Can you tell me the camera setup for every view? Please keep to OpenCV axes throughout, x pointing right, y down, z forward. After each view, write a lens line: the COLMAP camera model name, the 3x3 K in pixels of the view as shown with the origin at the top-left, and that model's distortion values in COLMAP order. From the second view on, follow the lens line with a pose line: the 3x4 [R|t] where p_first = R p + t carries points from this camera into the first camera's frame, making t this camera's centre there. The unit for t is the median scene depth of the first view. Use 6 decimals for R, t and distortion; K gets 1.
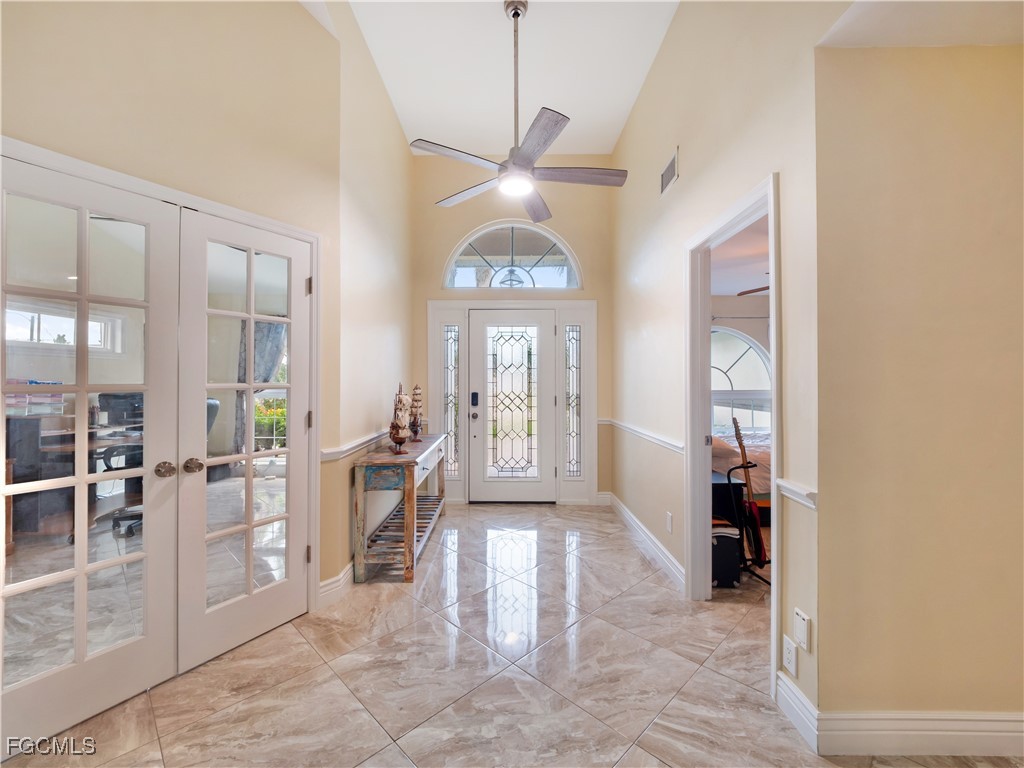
lens RADIAL K [[428.5, 0, 494.7], [0, 428.5, 382.8], [0, 0, 1]] dist [-0.006521, -0.003271]
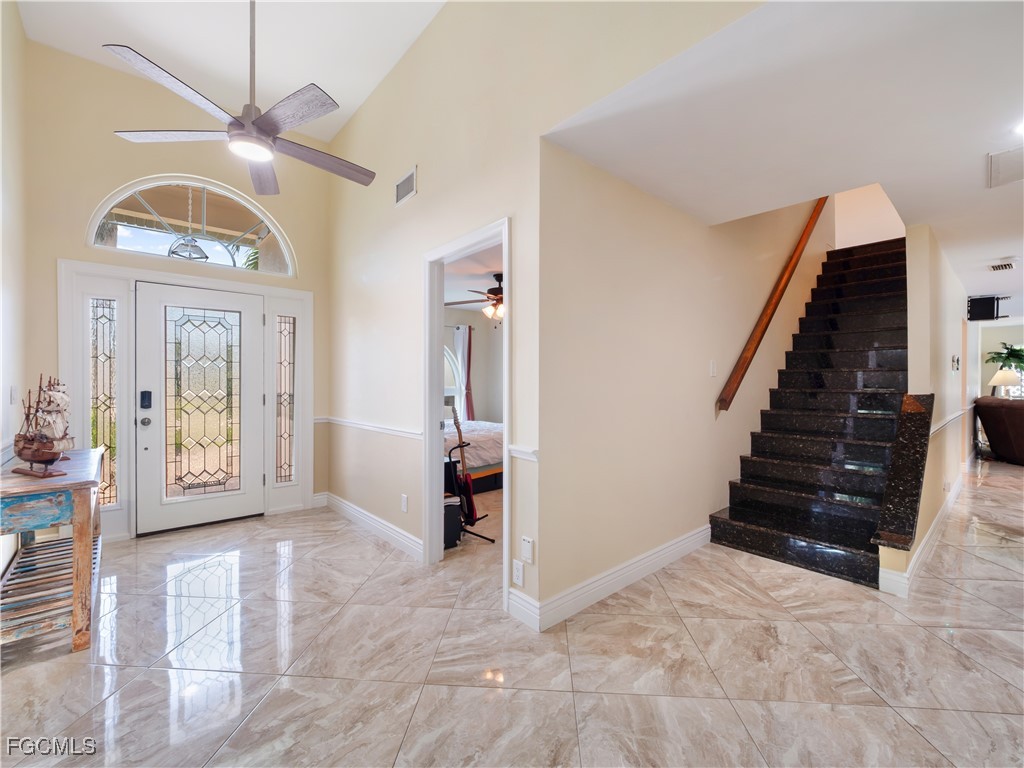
lens RADIAL K [[428.5, 0, 508.3], [0, 428.5, 387.2], [0, 0, 1]] dist [-0.006521, -0.003271]
pose [[0.753090, -0.007604, 0.657873, -0.126260], [0.000627, 0.999941, 0.010841, 0.016033], [-0.657917, -0.007751, 0.753051, -0.006445]]
